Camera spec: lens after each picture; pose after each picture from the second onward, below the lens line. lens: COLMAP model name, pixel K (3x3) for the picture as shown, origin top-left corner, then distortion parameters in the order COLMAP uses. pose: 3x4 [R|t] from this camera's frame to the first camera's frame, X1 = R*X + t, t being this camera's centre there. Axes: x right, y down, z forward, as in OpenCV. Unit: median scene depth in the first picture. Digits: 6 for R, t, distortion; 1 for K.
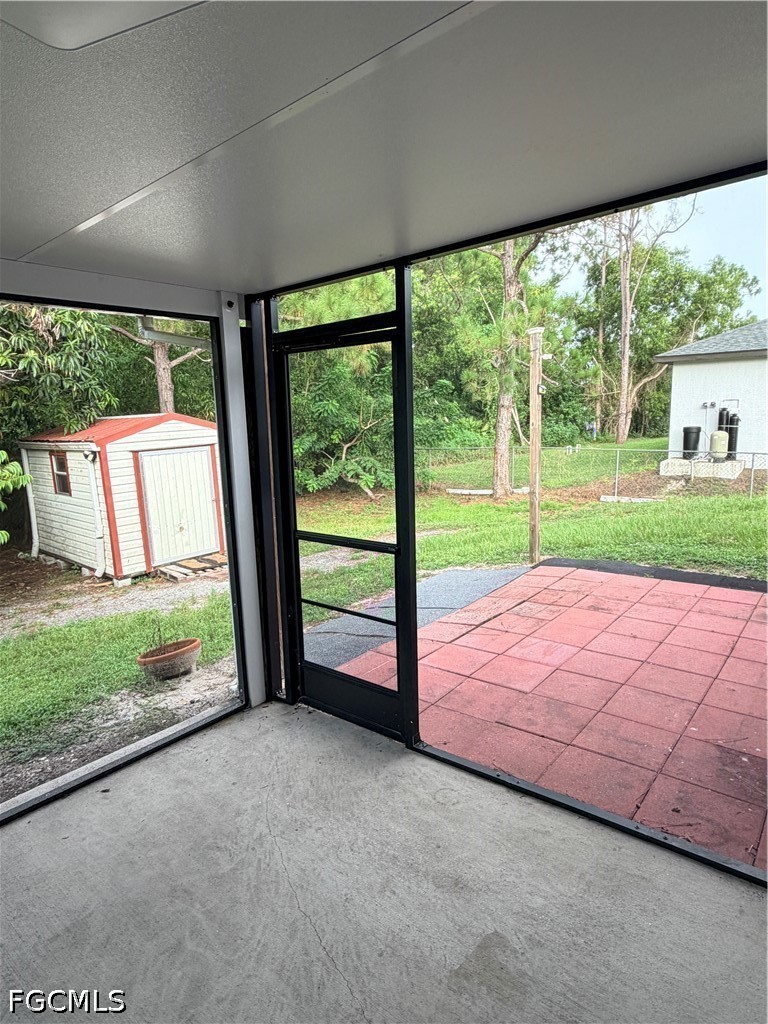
lens RADIAL K [[588.9, 0, 380.0], [0, 588.9, 510.3], [0, 0, 1]] dist [0.002080, 0.000868]
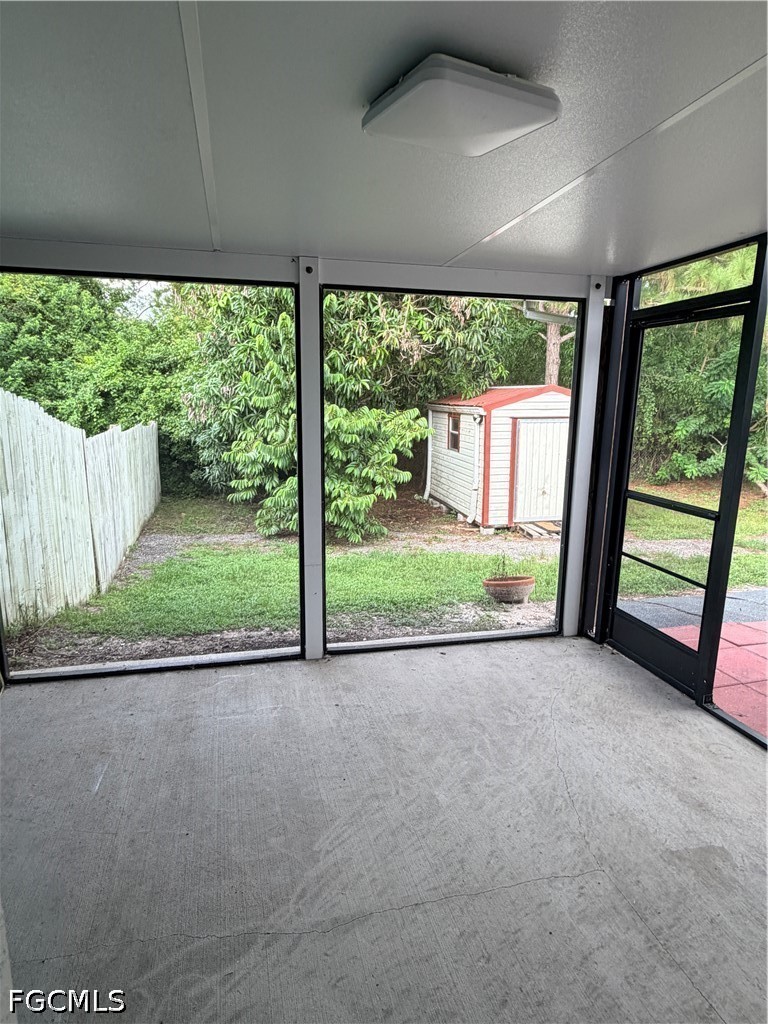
lens RADIAL K [[588.9, 0, 385.5], [0, 588.9, 510.9], [0, 0, 1]] dist [0.002080, 0.000868]
pose [[0.811928, 0.160101, -0.561374, 0.097198], [-0.137667, 0.987046, 0.082389, 0.036757], [0.567293, 0.010388, 0.823451, -0.142803]]
